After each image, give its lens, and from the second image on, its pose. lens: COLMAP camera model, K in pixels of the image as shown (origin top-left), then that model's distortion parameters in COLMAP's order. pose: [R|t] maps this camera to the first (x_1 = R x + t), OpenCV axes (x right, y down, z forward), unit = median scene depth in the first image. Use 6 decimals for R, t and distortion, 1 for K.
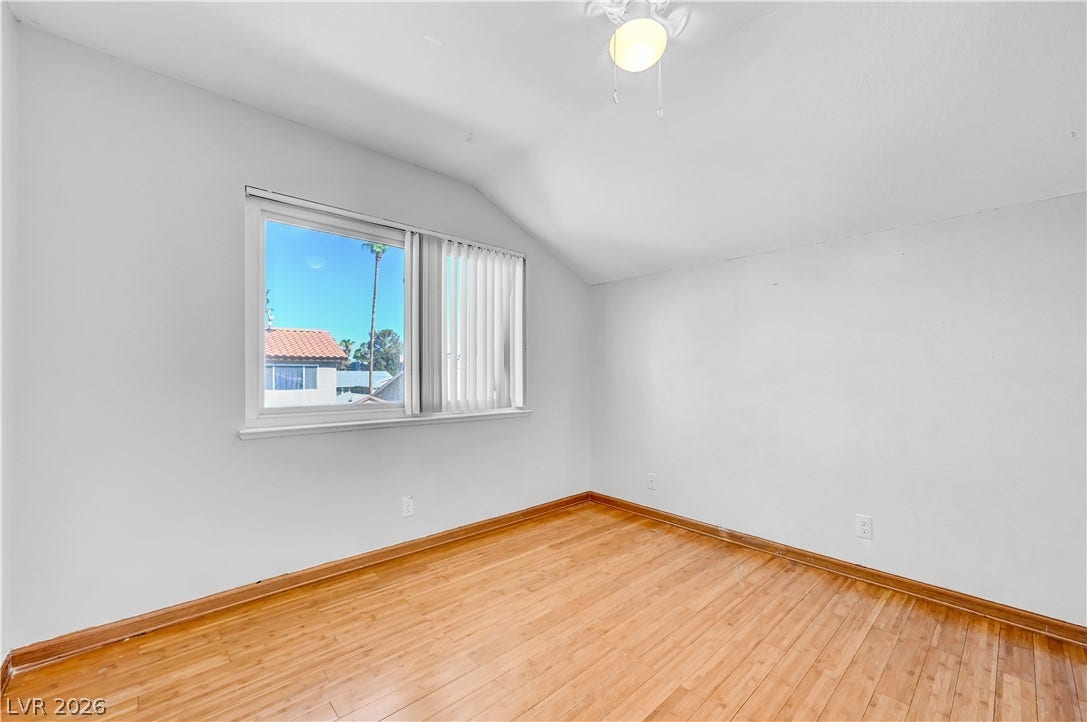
lens RADIAL K [[432.5, 0, 541.9], [0, 432.5, 371.7], [0, 0, 1]] dist [0.000450, 0.000074]
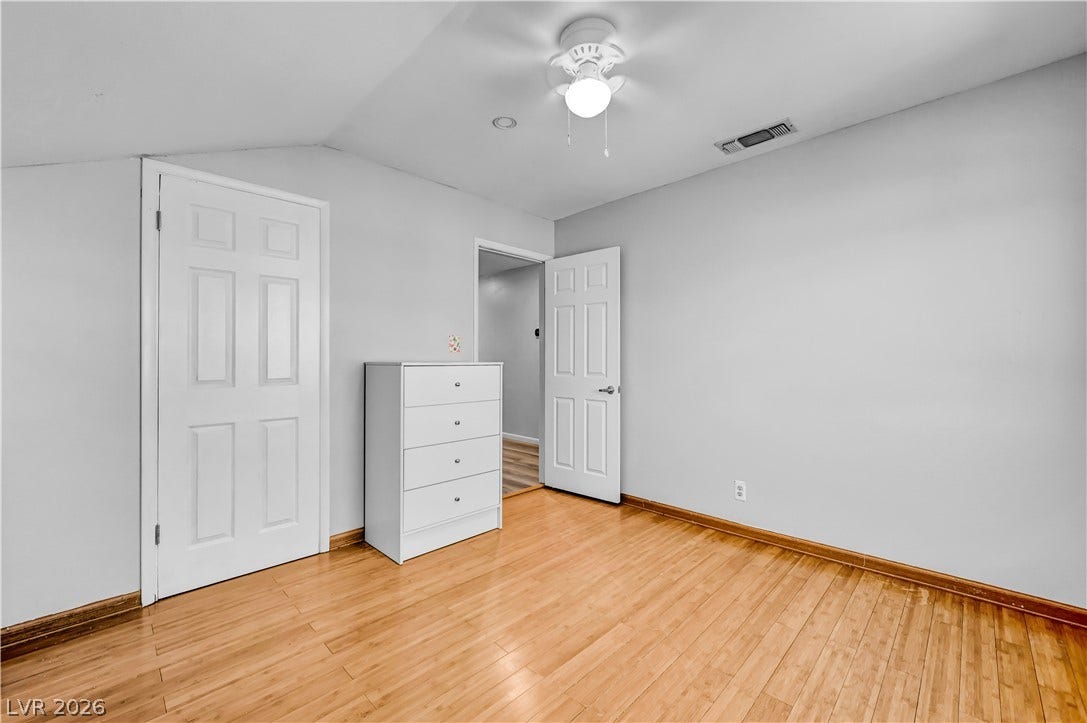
lens RADIAL K [[432.5, 0, 541.9], [0, 432.5, 372.2], [0, 0, 1]] dist [0.000450, 0.000074]
pose [[-0.998859, 0.003018, -0.047651, 0.372287], [0.002799, 0.999985, 0.004653, 0.021380], [0.047665, 0.004514, -0.998853, 1.986780]]
